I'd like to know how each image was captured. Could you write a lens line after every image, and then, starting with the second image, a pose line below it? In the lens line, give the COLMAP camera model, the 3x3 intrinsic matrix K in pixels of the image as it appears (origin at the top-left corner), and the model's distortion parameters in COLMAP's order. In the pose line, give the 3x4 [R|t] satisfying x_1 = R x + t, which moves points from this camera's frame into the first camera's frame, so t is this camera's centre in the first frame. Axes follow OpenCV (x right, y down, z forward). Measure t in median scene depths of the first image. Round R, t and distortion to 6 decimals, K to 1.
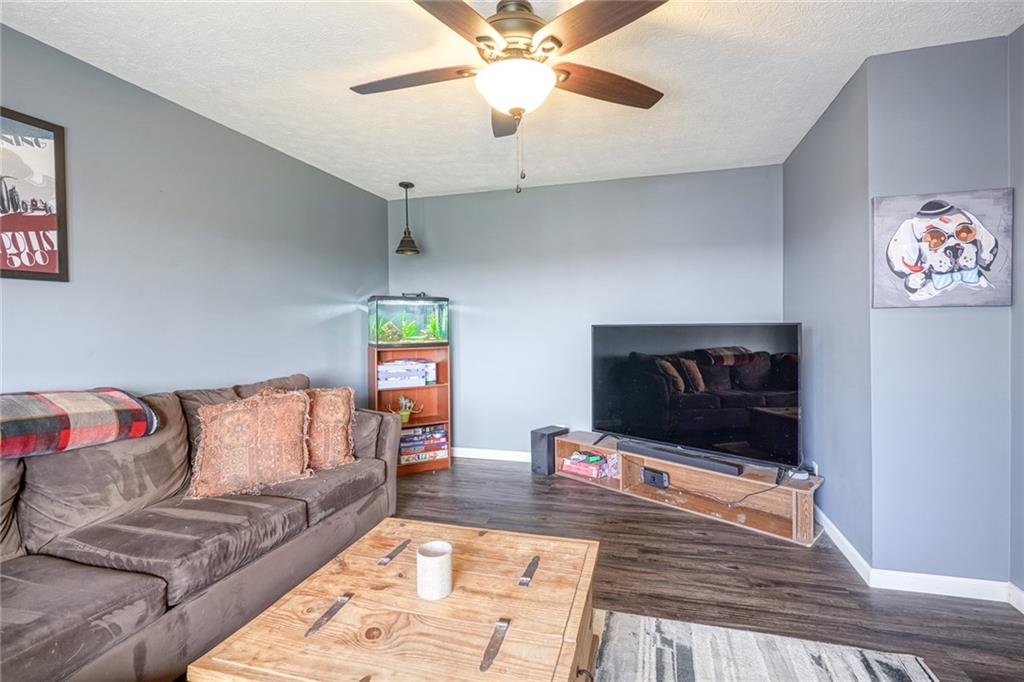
lens RADIAL K [[471.7, 0, 515.1], [0, 471.7, 328.6], [0, 0, 1]] dist [-0.003256, 0.000227]
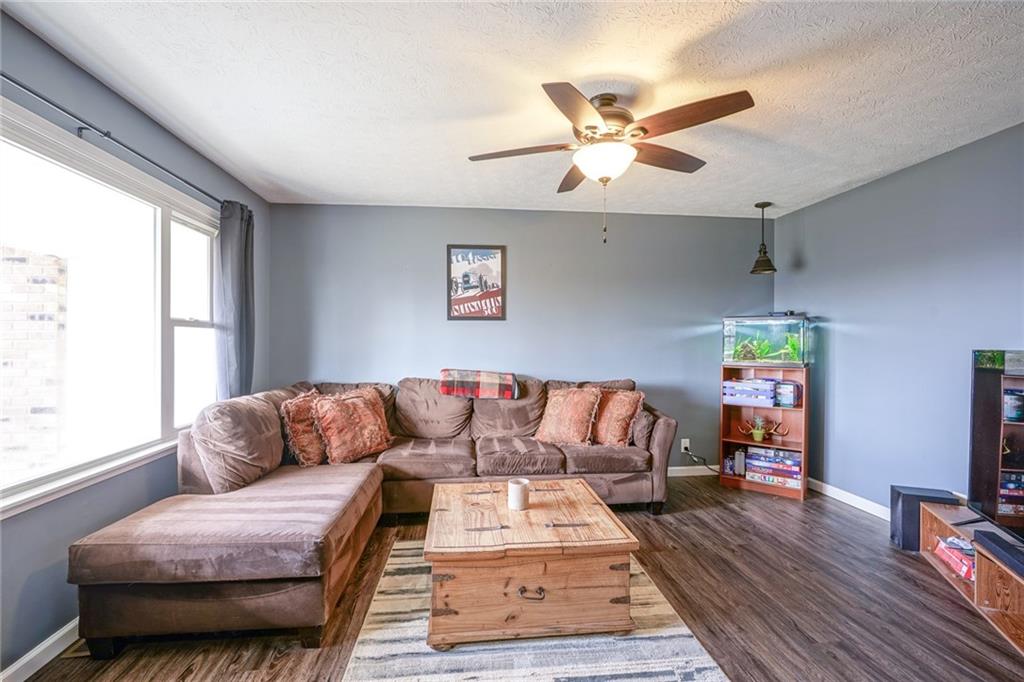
lens RADIAL K [[464.3, 0, 508.6], [0, 464.3, 343.9], [0, 0, 1]] dist [-0.003055, 0.000384]
pose [[0.370150, 0.017555, -0.928806, 0.881307], [-0.017781, 0.999772, 0.011810, -0.019355], [0.928802, 0.012144, 0.370378, 0.245593]]
